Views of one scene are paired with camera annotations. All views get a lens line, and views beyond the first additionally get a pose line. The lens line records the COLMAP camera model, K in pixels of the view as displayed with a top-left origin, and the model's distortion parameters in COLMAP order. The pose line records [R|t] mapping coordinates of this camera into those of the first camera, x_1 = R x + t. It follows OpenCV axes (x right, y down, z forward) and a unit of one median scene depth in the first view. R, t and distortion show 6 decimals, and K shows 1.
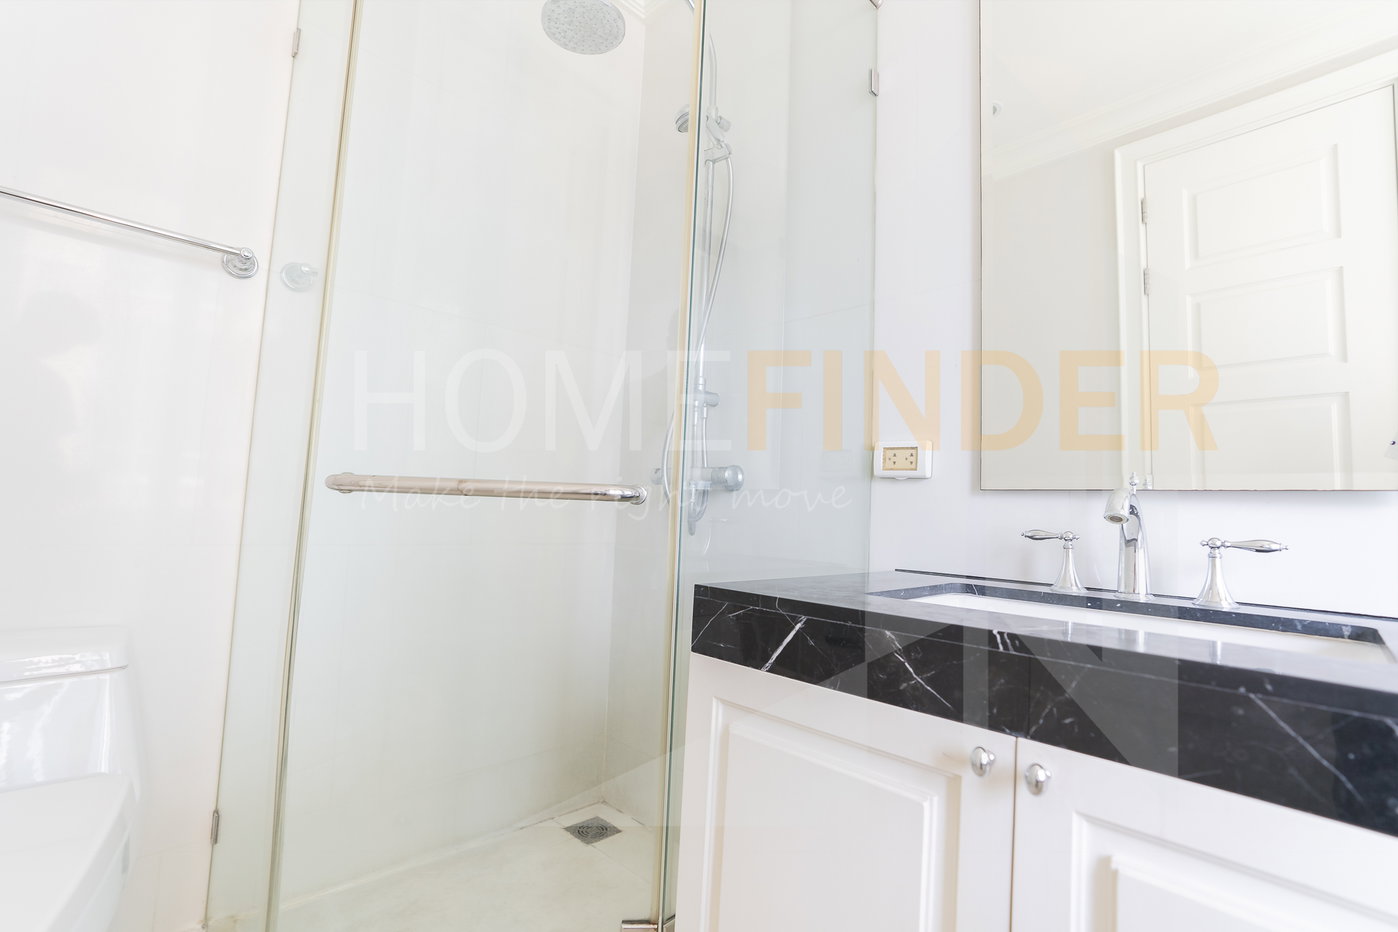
lens RADIAL K [[651.1, 0, 706.9], [0, 651.1, 462.6], [0, 0, 1]] dist [-0.079748, 0.033988]
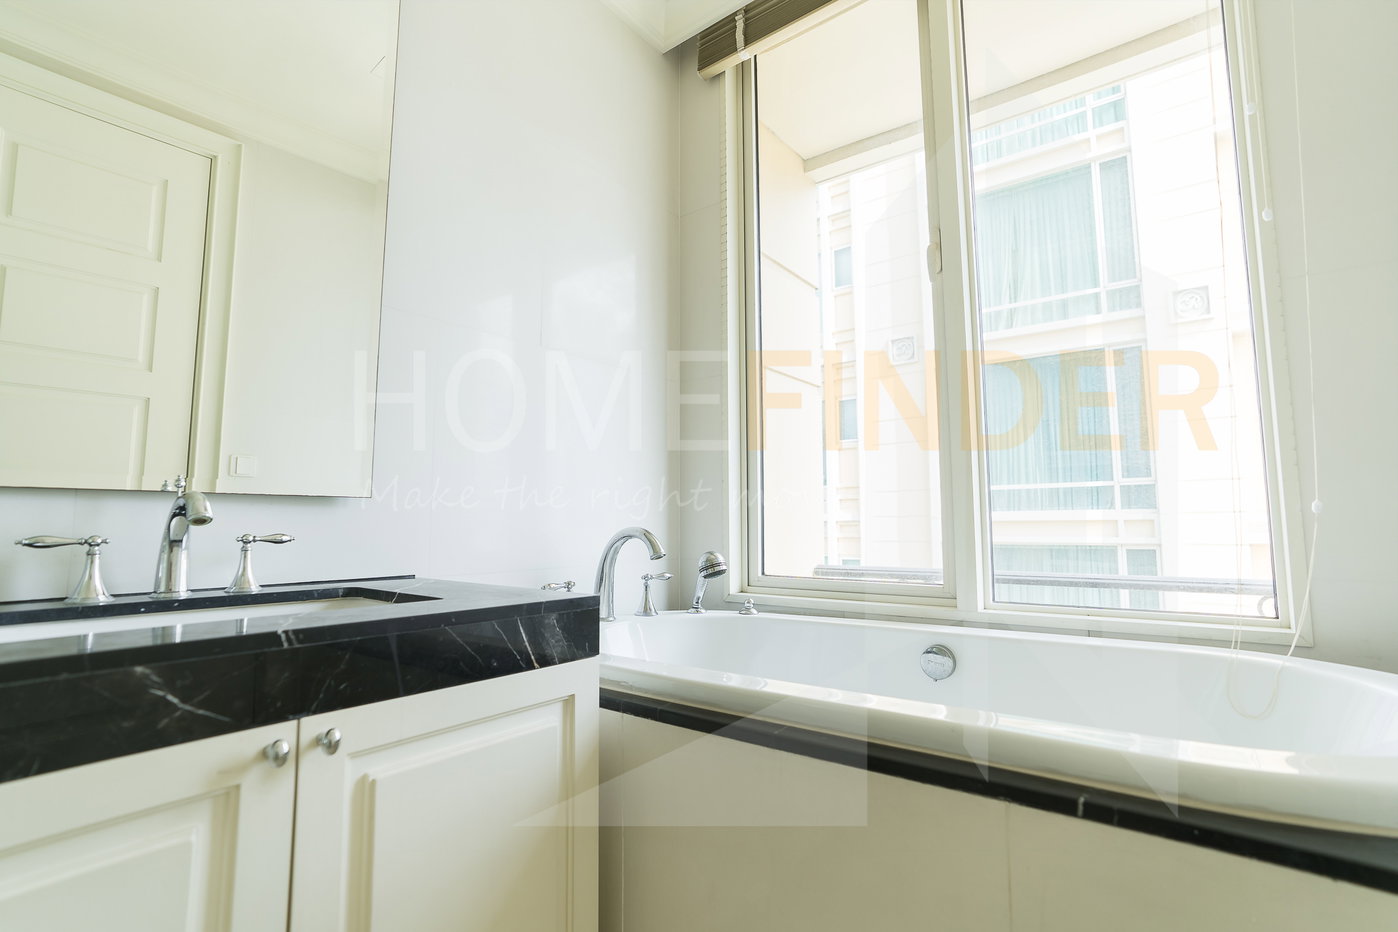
lens RADIAL K [[651.1, 0, 706.9], [0, 651.1, 462.6], [0, 0, 1]] dist [-0.079748, 0.033988]
pose [[-0.161984, 0.048752, 0.985588, -0.547823], [-0.077576, 0.995059, -0.061971, -0.010332], [-0.983739, -0.086496, -0.157401, 0.348071]]
